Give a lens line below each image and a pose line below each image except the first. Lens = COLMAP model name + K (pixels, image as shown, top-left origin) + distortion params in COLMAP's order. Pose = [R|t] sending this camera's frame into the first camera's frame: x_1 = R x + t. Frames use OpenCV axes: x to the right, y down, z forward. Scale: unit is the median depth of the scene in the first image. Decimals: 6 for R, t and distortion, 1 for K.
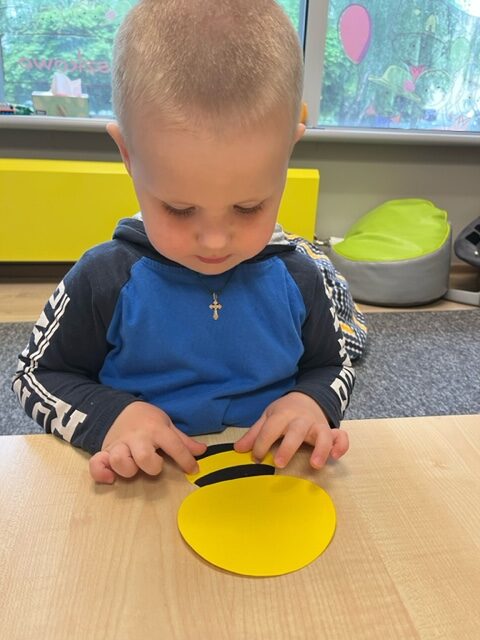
lens RADIAL K [[480.6, 0, 239.1], [0, 480.6, 320.8], [0, 0, 1]] dist [0.032374, -0.066883]
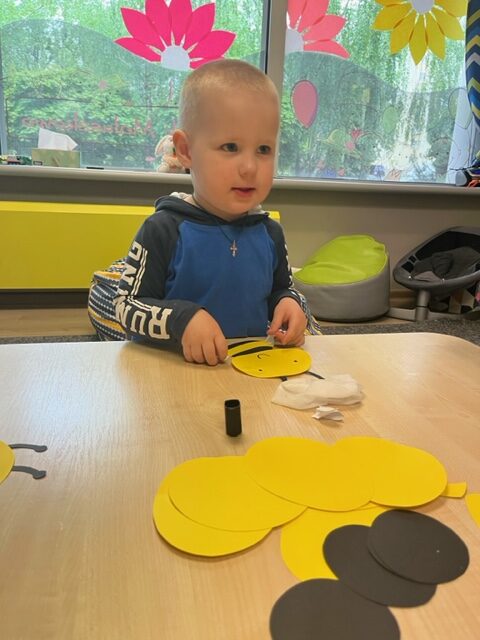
lens RADIAL K [[478.7, 0, 242.9], [0, 478.7, 315.7], [0, 0, 1]] dist [0.057536, -0.091824]
pose [[0.996423, -0.017900, 0.082583, -0.030884], [0.026786, 0.993814, -0.107783, 0.074483], [-0.080143, 0.109609, 0.990739, -0.160437]]
